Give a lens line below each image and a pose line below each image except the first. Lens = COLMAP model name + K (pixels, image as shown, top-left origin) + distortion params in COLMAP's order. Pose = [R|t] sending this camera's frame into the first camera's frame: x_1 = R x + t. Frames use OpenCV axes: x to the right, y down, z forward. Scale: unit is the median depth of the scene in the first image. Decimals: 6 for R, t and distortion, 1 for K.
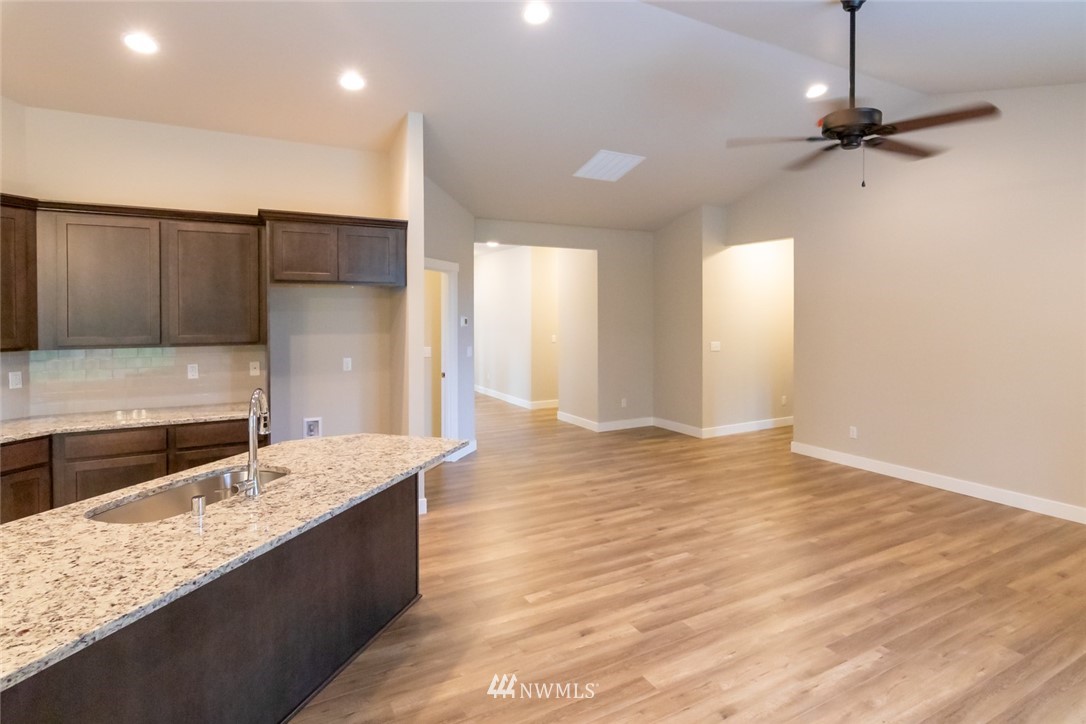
lens RADIAL K [[552.2, 0, 537.2], [0, 552.2, 319.1], [0, 0, 1]] dist [-0.003825, 0.000788]
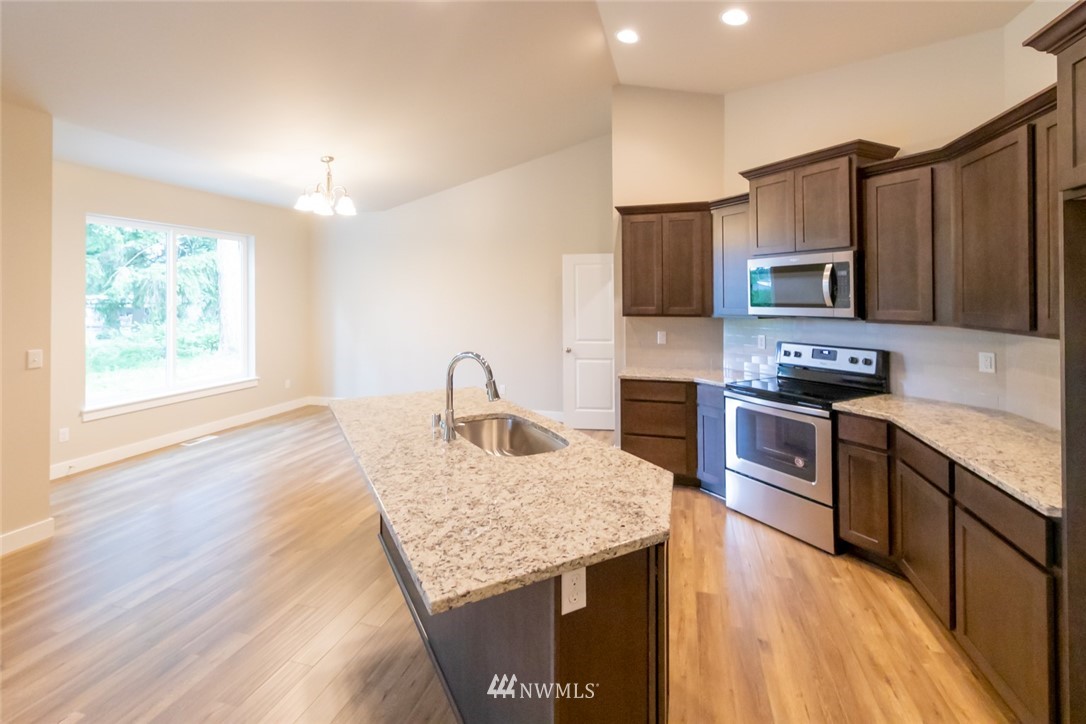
lens RADIAL K [[473.2, 0, 548.3], [0, 473.2, 290.9], [0, 0, 1]] dist [0.008341, -0.002281]
pose [[-0.669273, -0.002705, -0.743012, 0.032317], [-0.001811, 0.999996, -0.002009, 0.004824], [0.743015, 0.000001, -0.669275, 0.956990]]
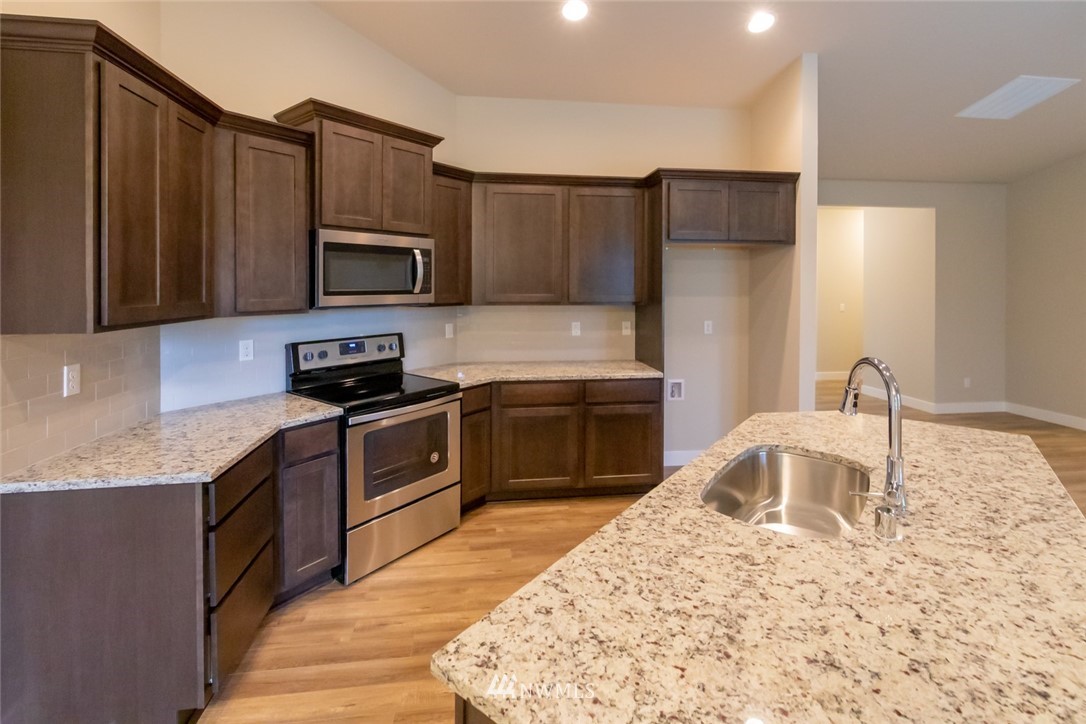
lens RADIAL K [[473.2, 0, 547.1], [0, 473.2, 291.1], [0, 0, 1]] dist [0.008341, -0.002281]
pose [[0.934836, 0.009453, -0.354954, -0.392012], [-0.009005, 0.999955, 0.002915, 0.021468], [0.354966, 0.000471, 0.934879, 0.133802]]
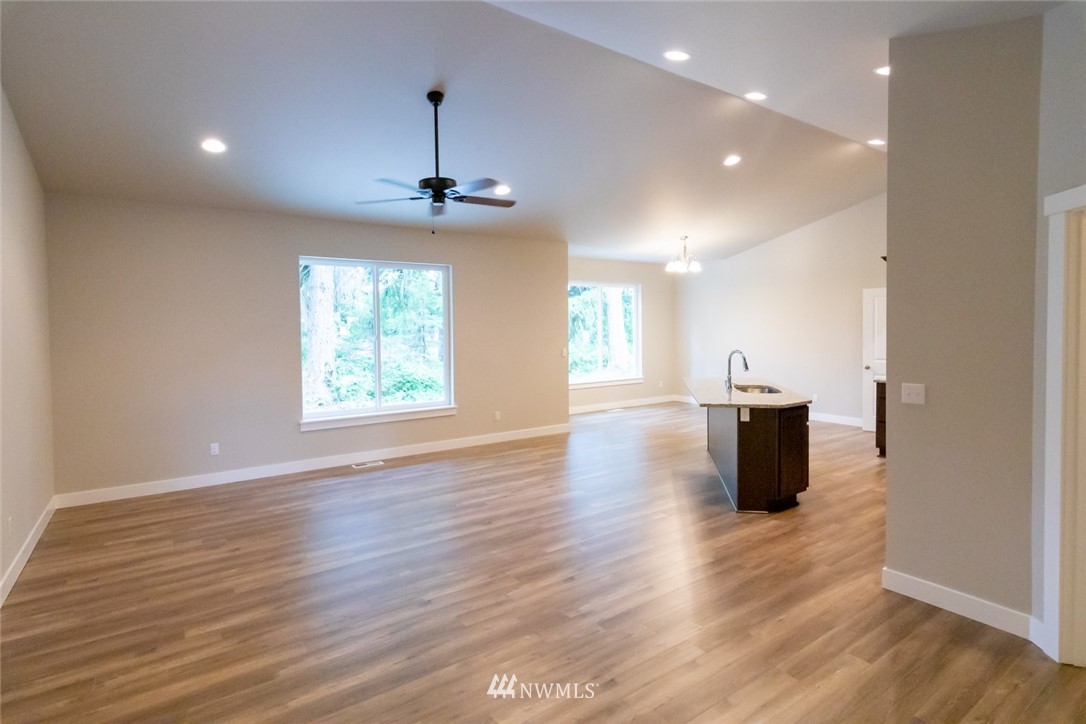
lens RADIAL K [[552.2, 0, 533.1], [0, 552.2, 345.9], [0, 0, 1]] dist [-0.003825, 0.000788]
pose [[-0.993028, 0.018374, -0.116439, 0.392705], [0.012559, 0.998646, 0.050479, -0.015612], [0.117209, 0.048665, -0.991914, 1.912103]]
